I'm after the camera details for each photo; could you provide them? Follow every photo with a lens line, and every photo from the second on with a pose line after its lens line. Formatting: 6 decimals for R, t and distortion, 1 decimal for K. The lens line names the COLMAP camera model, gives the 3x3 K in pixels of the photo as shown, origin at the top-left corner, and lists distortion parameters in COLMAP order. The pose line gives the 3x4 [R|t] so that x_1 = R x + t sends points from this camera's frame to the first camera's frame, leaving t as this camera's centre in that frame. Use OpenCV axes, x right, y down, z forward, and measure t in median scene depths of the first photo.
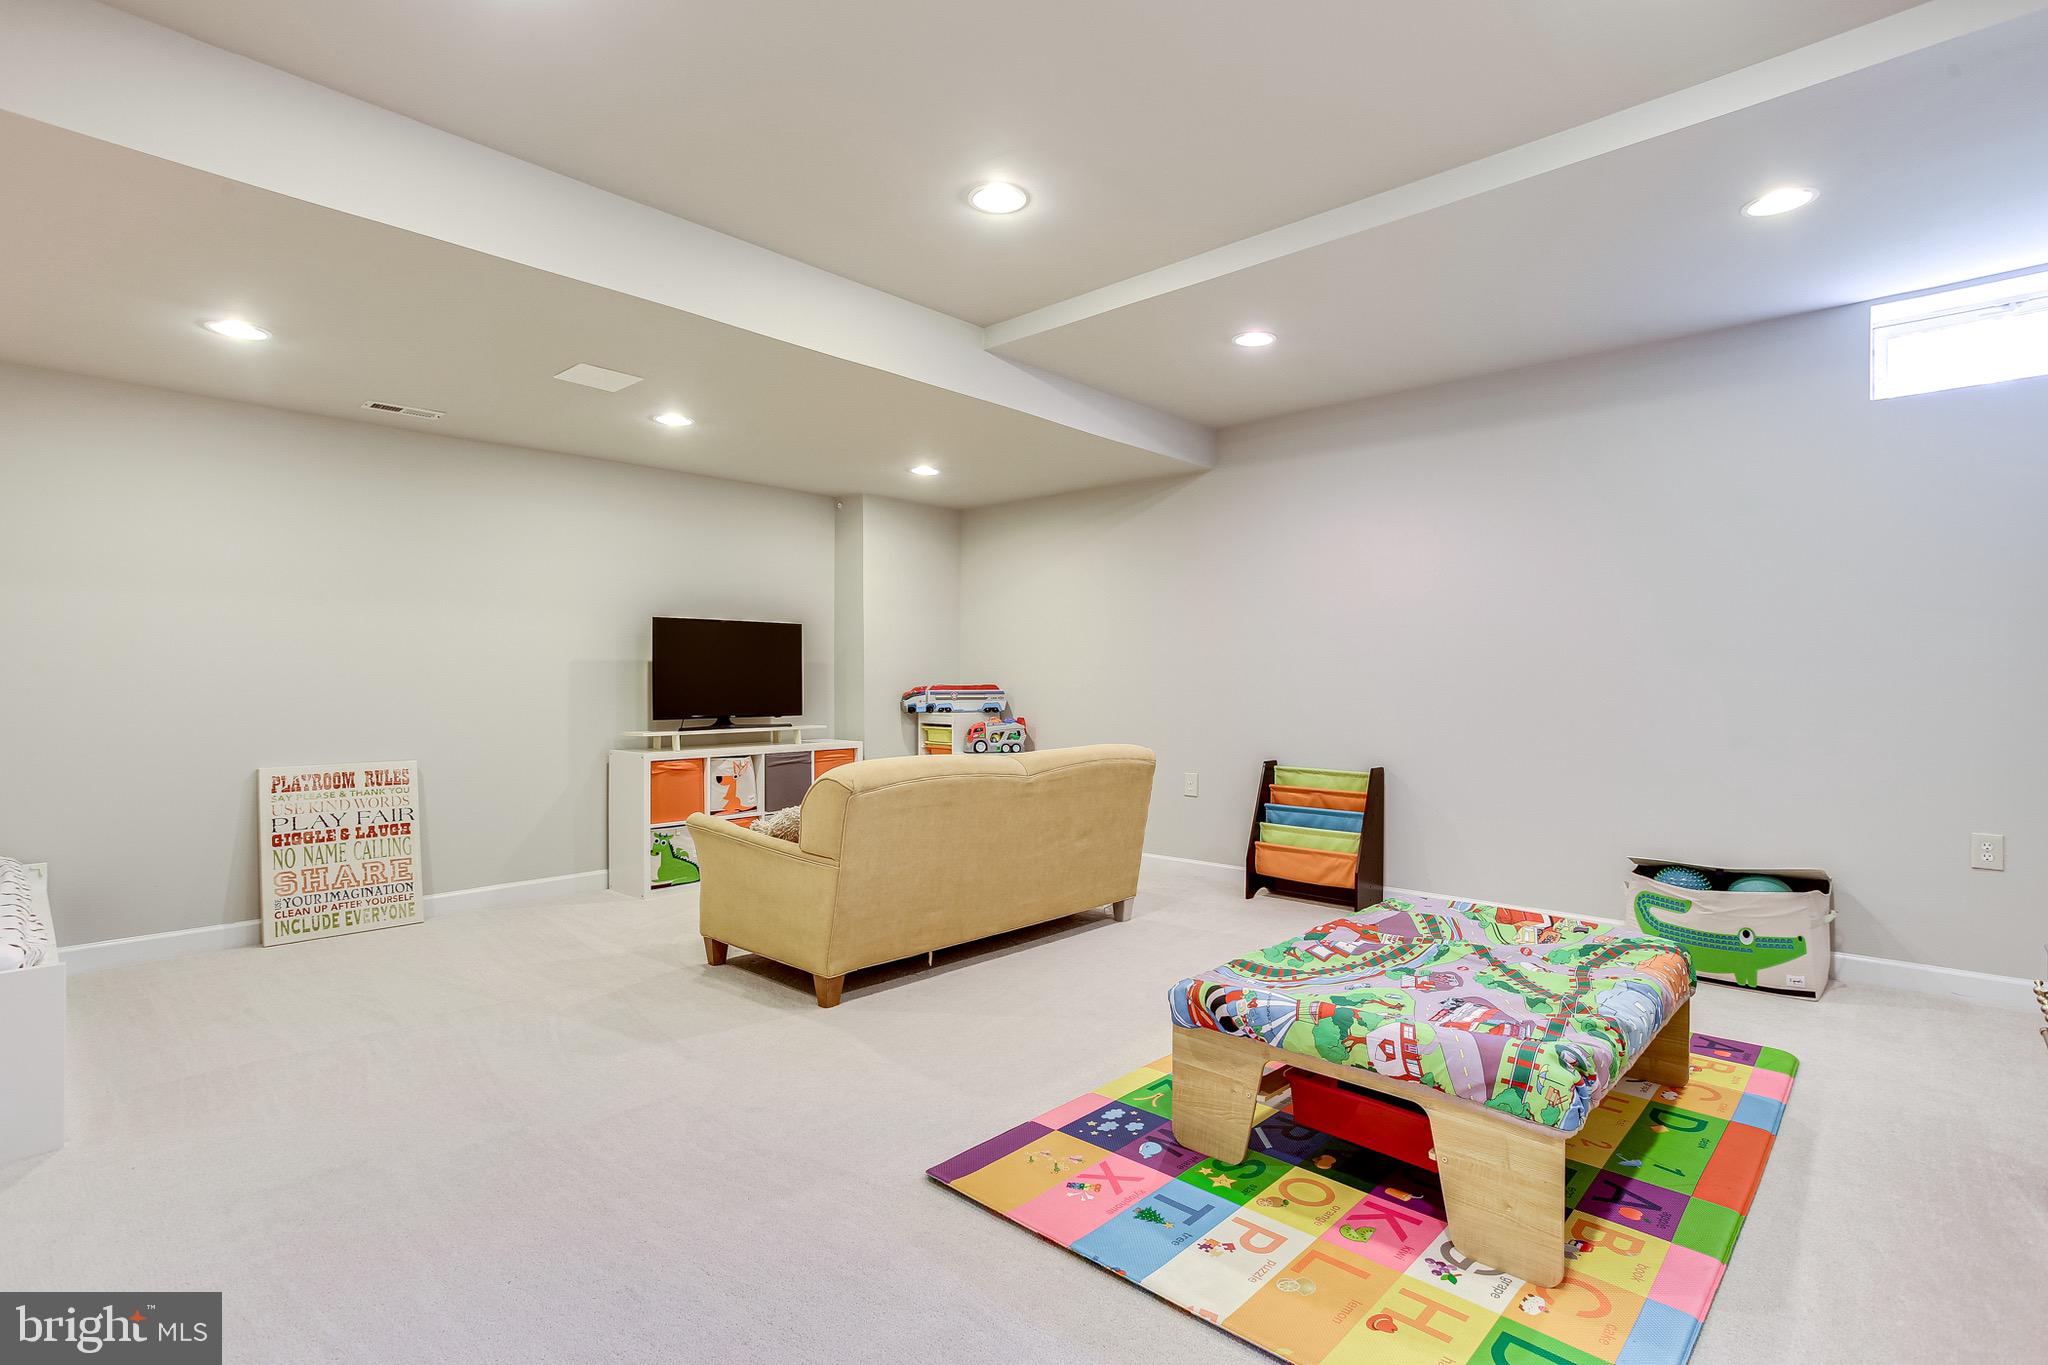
lens RADIAL K [[978.7, 0, 1024.0], [0, 978.7, 682.5], [0, 0, 1]] dist [-0.004068, -0.000136]
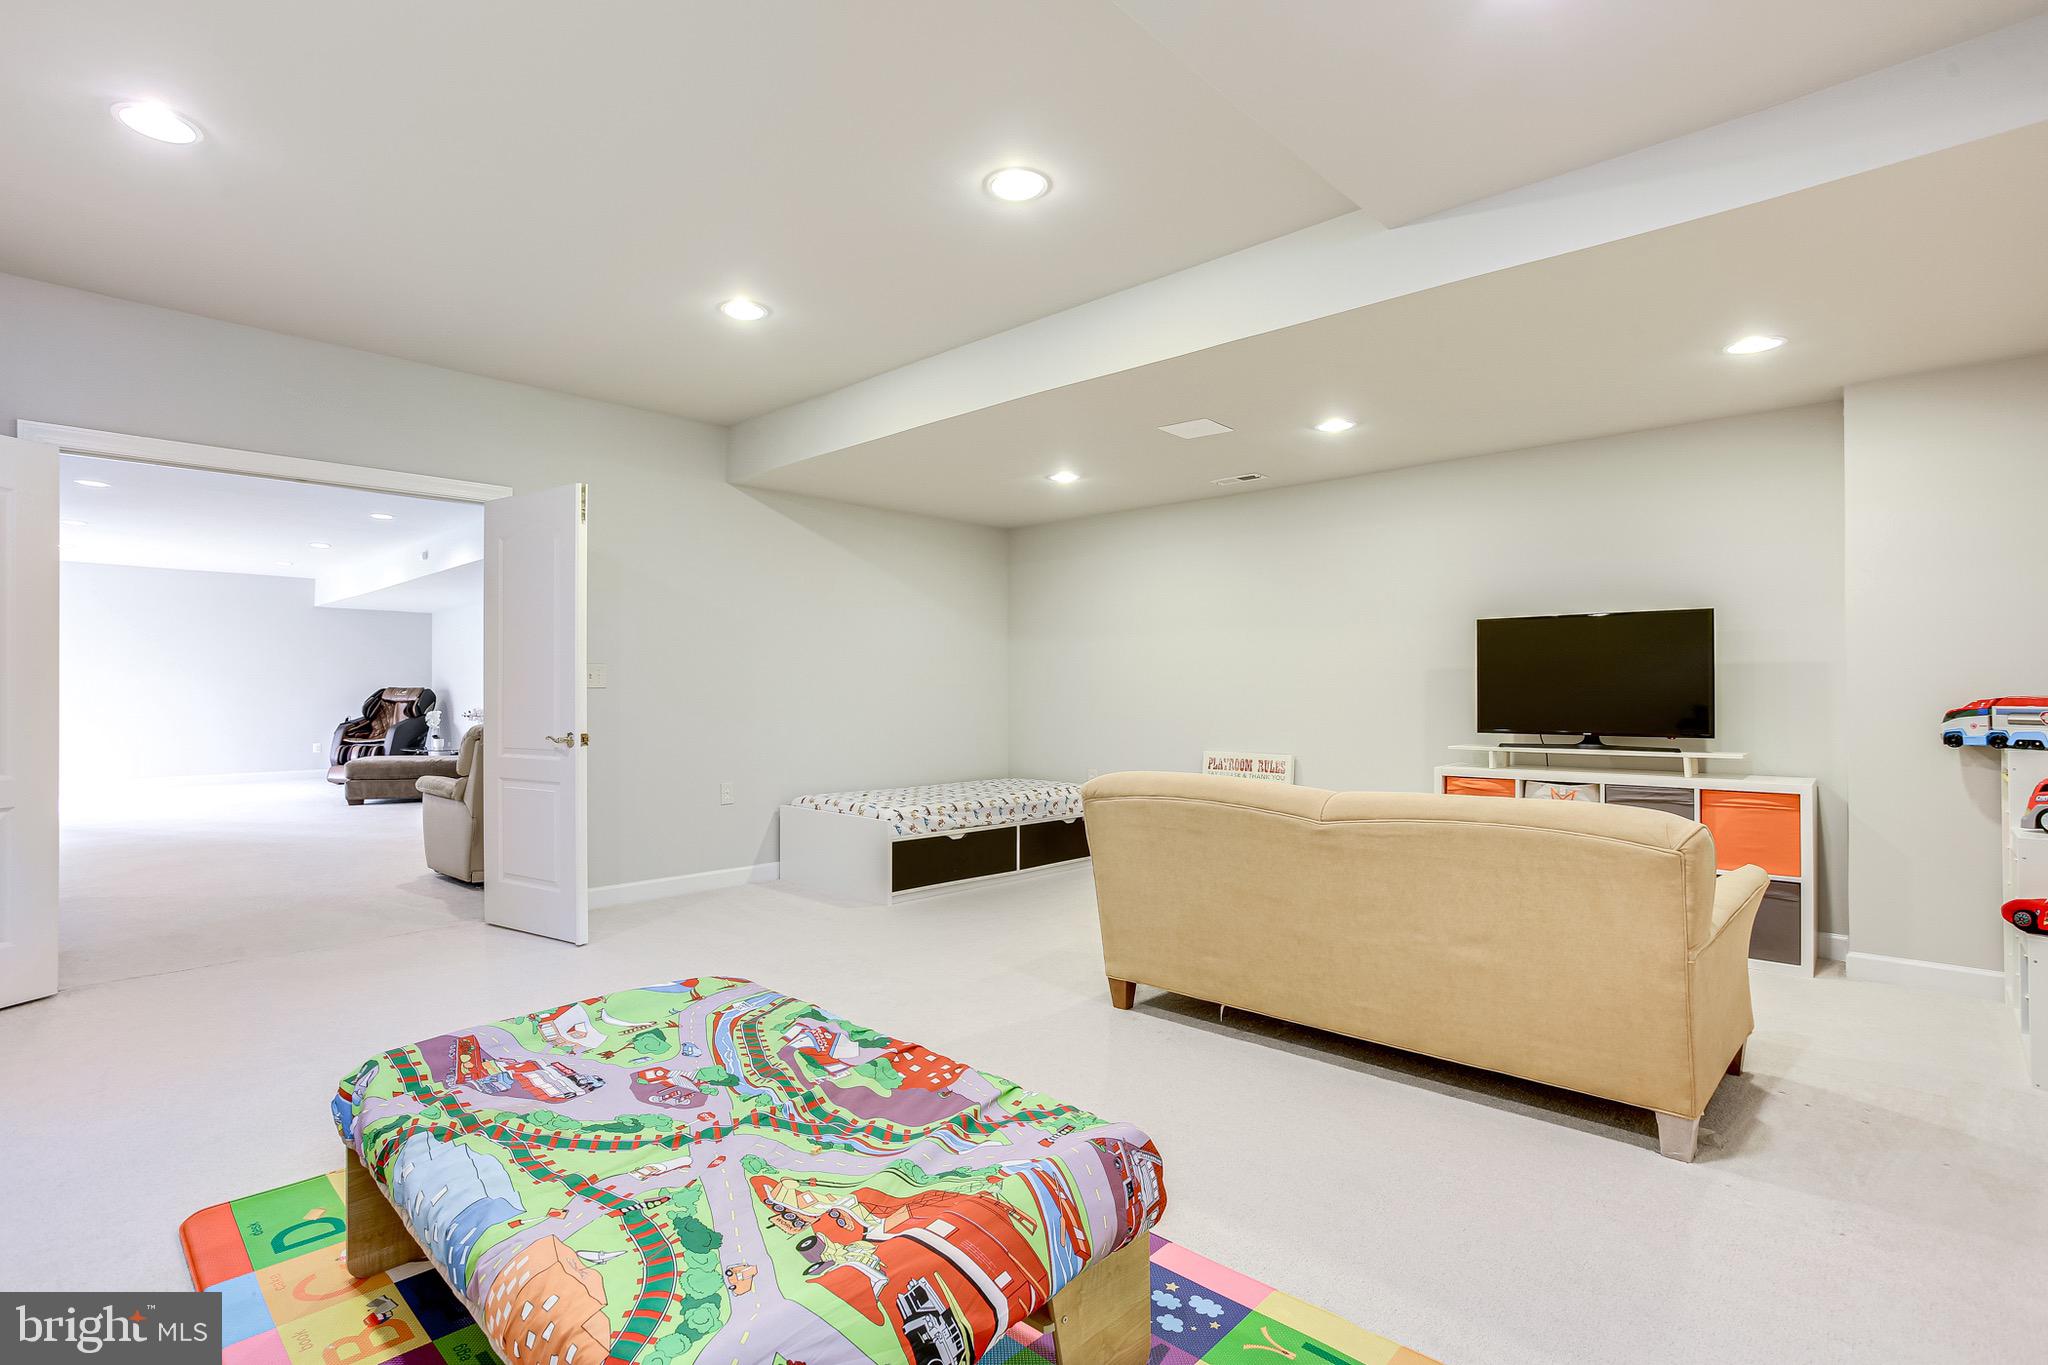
lens RADIAL K [[984.0, 0, 1024.0], [0, 984.0, 682.5], [0, 0, 1]] dist [0.023982, -0.000044]
pose [[-0.028412, -0.009276, -0.999553, 0.655564], [0.004953, 0.999943, -0.009420, -0.002686], [0.999584, -0.005218, -0.028364, 0.714997]]
